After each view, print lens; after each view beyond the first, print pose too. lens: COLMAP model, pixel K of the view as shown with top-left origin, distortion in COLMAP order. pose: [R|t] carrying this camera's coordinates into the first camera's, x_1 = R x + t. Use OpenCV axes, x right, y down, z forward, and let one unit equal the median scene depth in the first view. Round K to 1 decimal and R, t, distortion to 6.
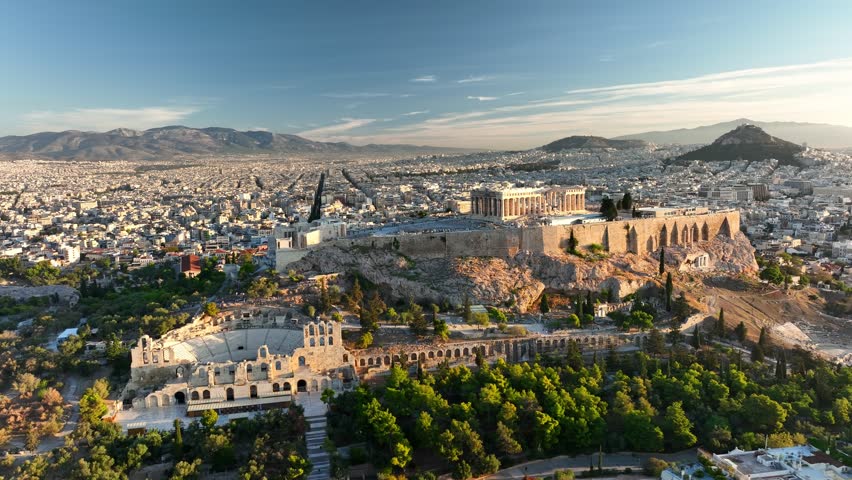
lens RADIAL K [[579.7, 0, 426.0], [0, 579.7, 240.0], [0, 0, 1]] dist [0.005303, 0.003152]
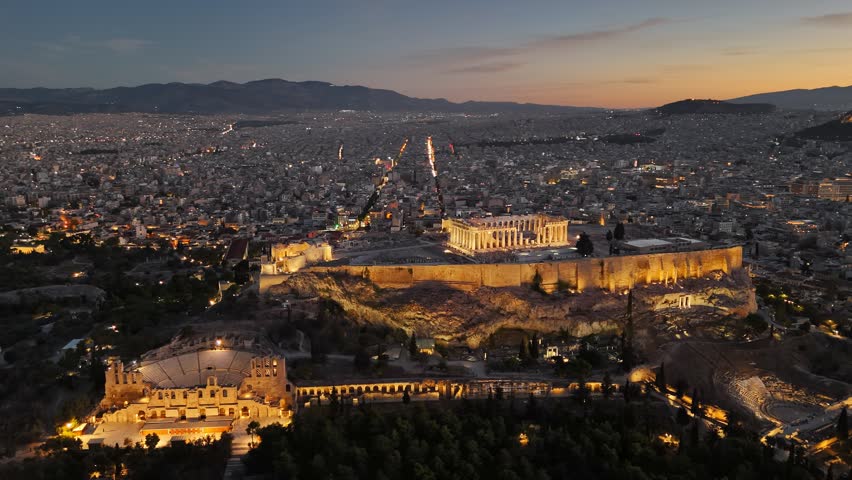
lens RADIAL K [[609.0, 0, 426.0], [0, 609.0, 240.0], [0, 0, 1]] dist [0.046730, 0.000496]
pose [[0.986733, 0.045906, -0.155724, 0.230105], [-0.036501, 0.997363, 0.062726, -0.130156], [0.158193, -0.056210, 0.985807, -0.090927]]
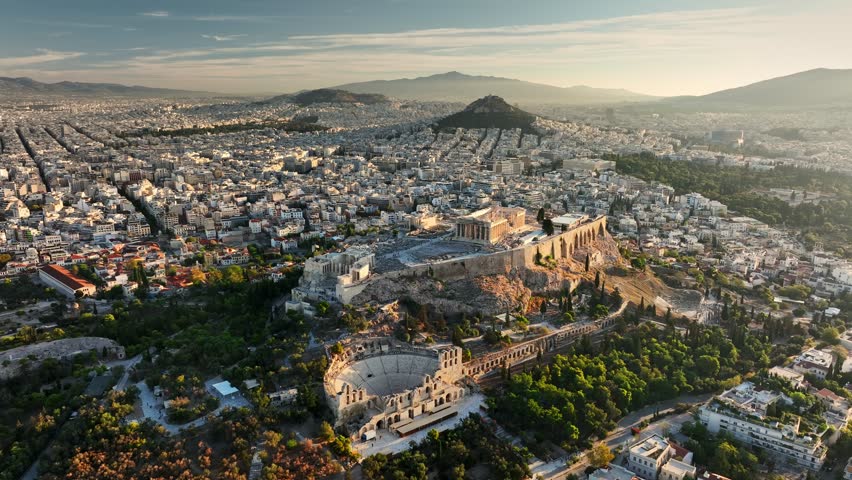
lens RADIAL K [[579.7, 0, 426.0], [0, 579.7, 240.0], [0, 0, 1]] dist [0.005303, 0.003152]
pose [[0.906086, -0.073663, 0.416632, -0.588726], [0.037754, 0.994876, 0.093793, -0.182198], [-0.421406, -0.069255, 0.904224, -0.137790]]
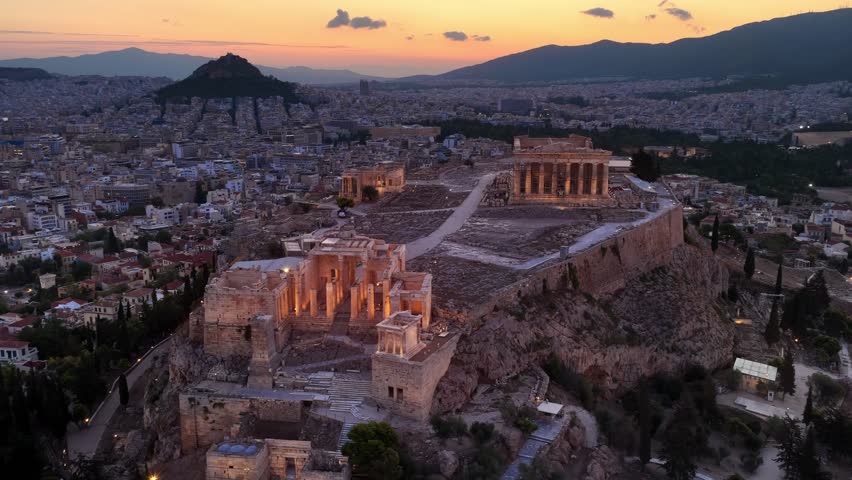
lens RADIAL K [[714.9, 0, 426.0], [0, 714.9, 240.0], [0, 0, 1]] dist [0.005106, 0.002234]
pose [[0.659878, -0.144202, 0.737406, -0.548884], [0.099099, 0.989541, 0.104827, -0.093918], [-0.744809, 0.003903, 0.667266, 0.711871]]
